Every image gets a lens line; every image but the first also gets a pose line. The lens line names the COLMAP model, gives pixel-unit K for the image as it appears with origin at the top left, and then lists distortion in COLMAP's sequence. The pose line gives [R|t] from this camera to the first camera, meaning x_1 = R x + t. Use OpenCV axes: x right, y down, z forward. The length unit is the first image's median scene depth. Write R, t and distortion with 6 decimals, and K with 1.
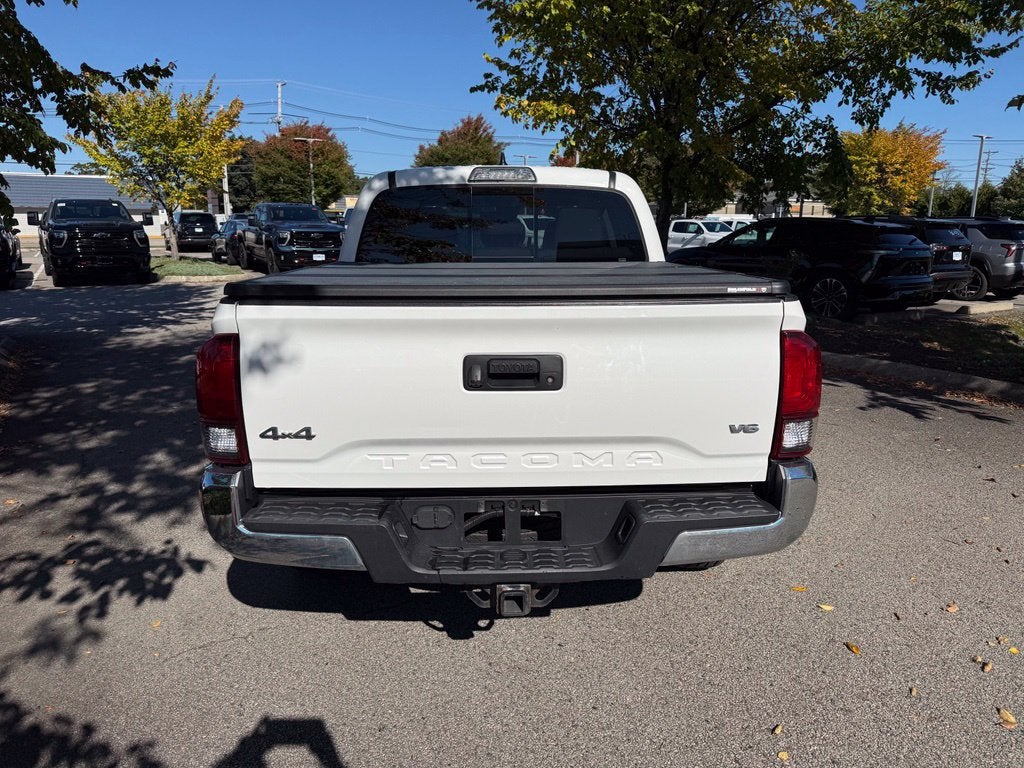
lens RADIAL K [[728.2, 0, 512.0], [0, 728.2, 384.0], [0, 0, 1]] dist [-0.002245, 0.002285]
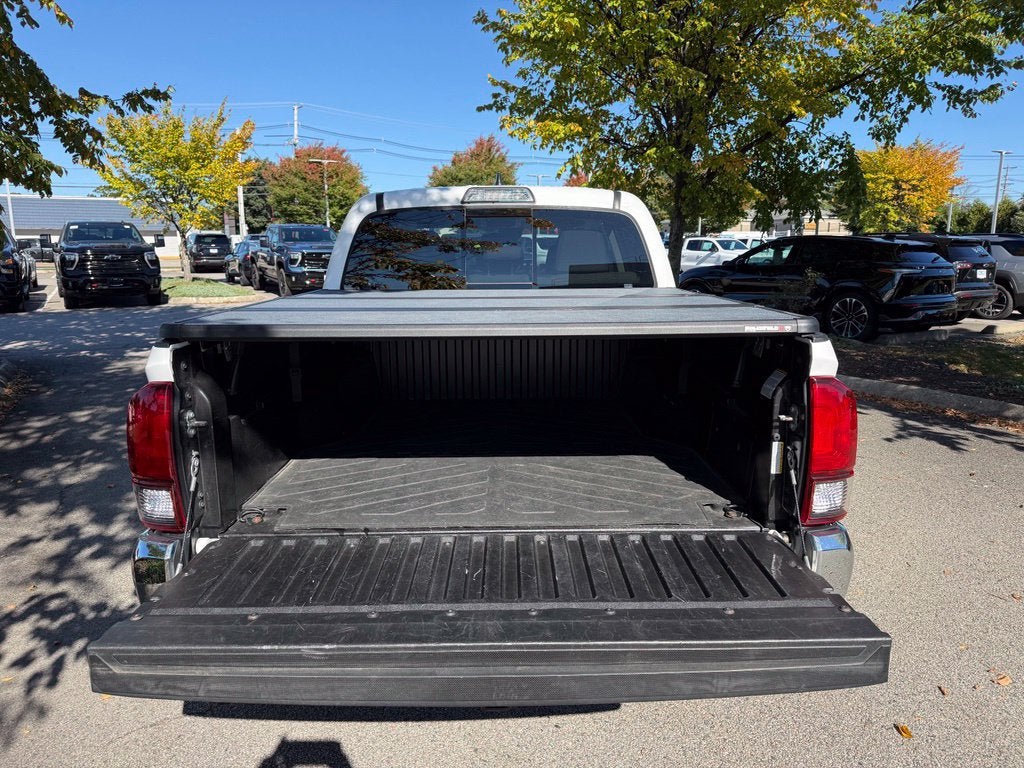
lens RADIAL K [[730.1, 0, 523.0], [0, 730.1, 372.1], [0, 0, 1]] dist [0.001461, -0.000526]
pose [[0.999955, -0.006318, -0.007034, 0.009952], [0.006028, 0.999158, -0.040589, -0.010756], [0.007285, 0.040544, 0.999151, 0.034397]]
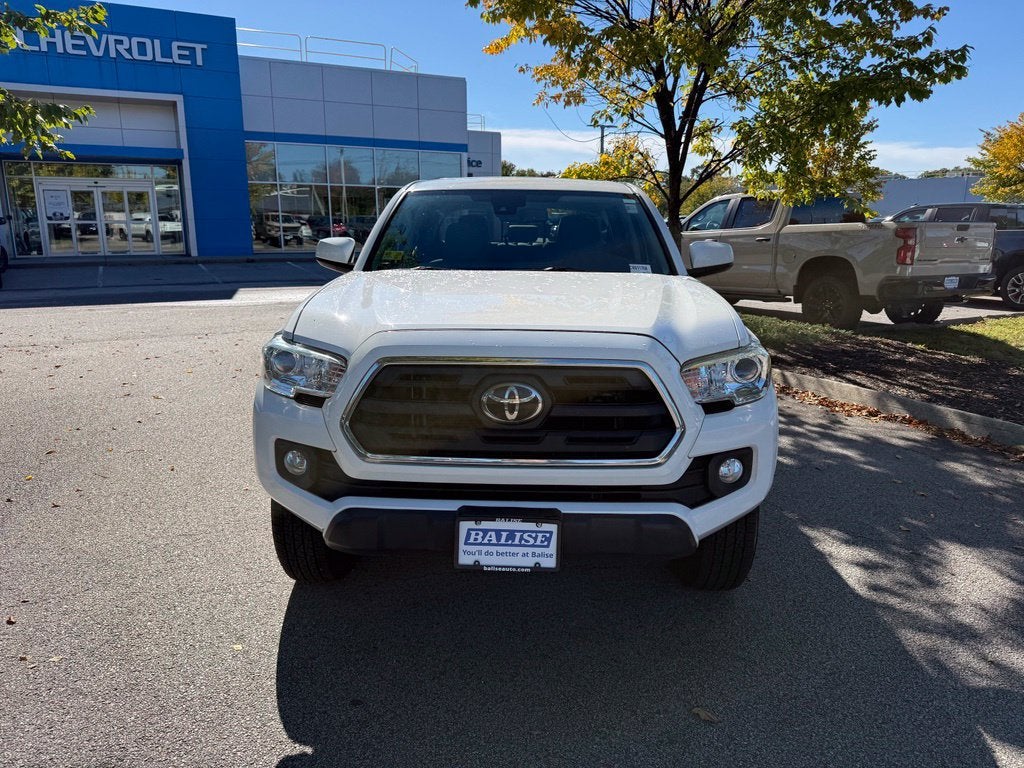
lens RADIAL K [[730.1, 0, 523.0], [0, 730.1, 372.1], [0, 0, 1]] dist [0.001461, -0.000526]
pose [[-0.998194, -0.019369, 0.056864, -0.057106], [0.004656, 0.918804, 0.394686, -0.285396], [-0.059892, 0.394238, -0.917055, 1.322957]]
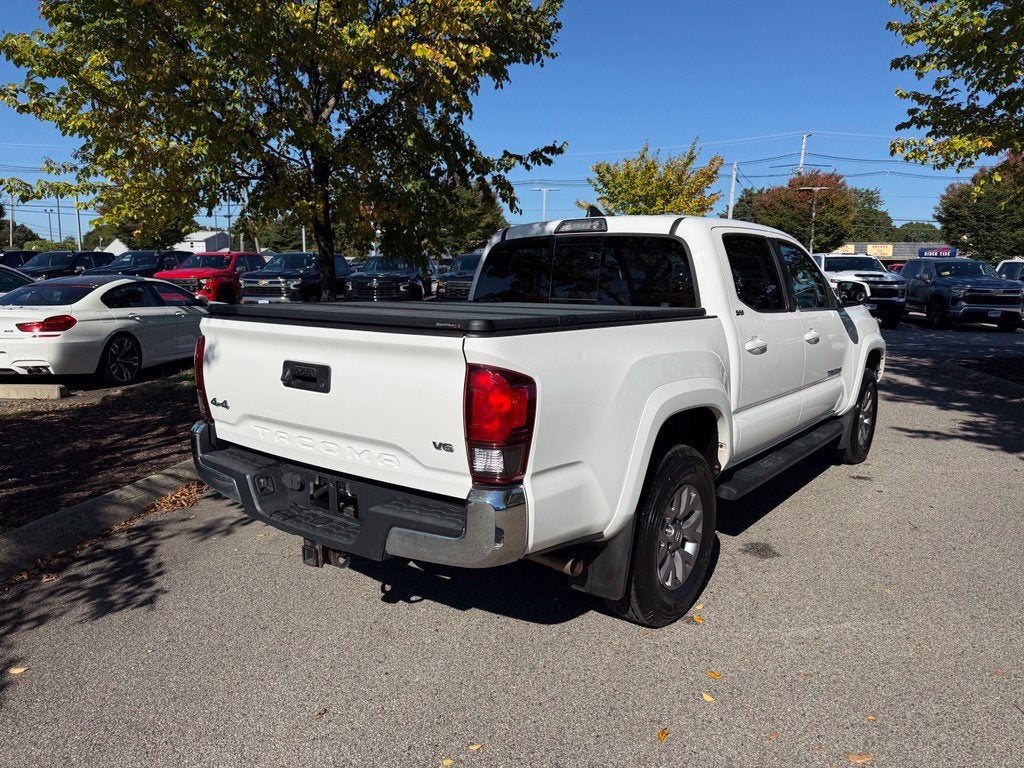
lens RADIAL K [[719.2, 0, 522.9], [0, 719.2, 379.5], [0, 0, 1]] dist [0.052635, -0.087504]
pose [[0.776567, 0.093178, -0.623107, 0.306518], [-0.136528, 0.990391, -0.022051, -0.009282], [0.615065, 0.102196, 0.781826, 0.055842]]
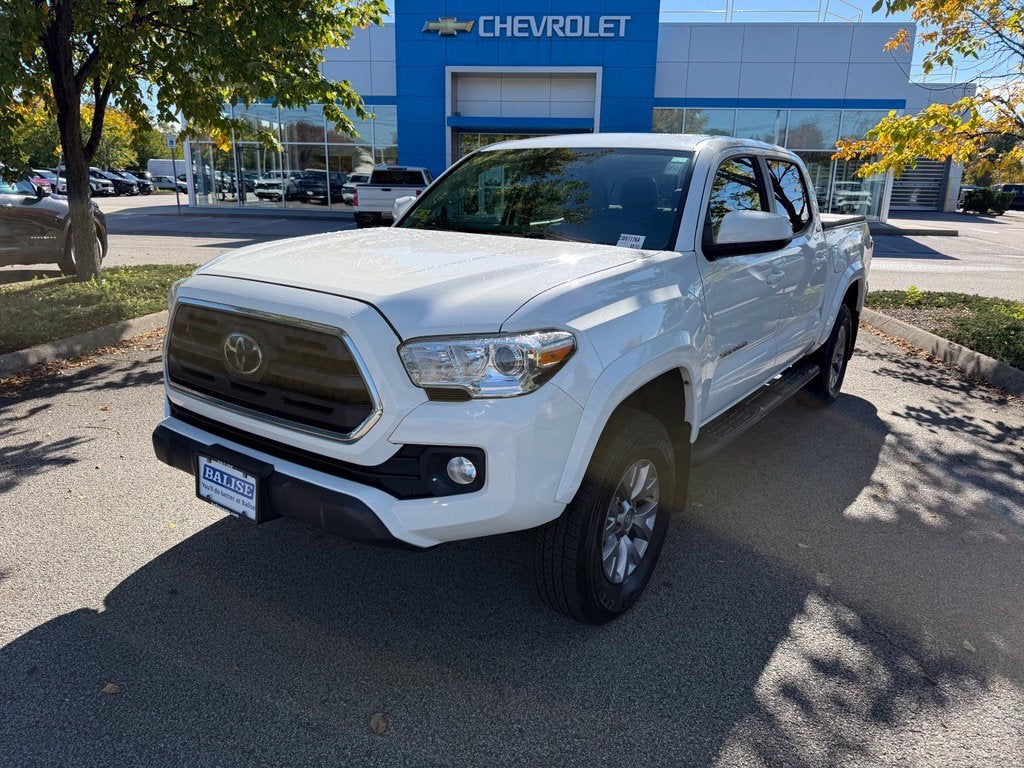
lens RADIAL K [[755.2, 0, 514.8], [0, 755.2, 354.3], [0, 0, 1]] dist [-0.000017, -0.001028]
pose [[-0.800544, -0.151449, 0.579821, -0.320908], [0.097689, 0.921618, 0.375603, -0.264994], [-0.591258, 0.357329, -0.723001, 1.215902]]
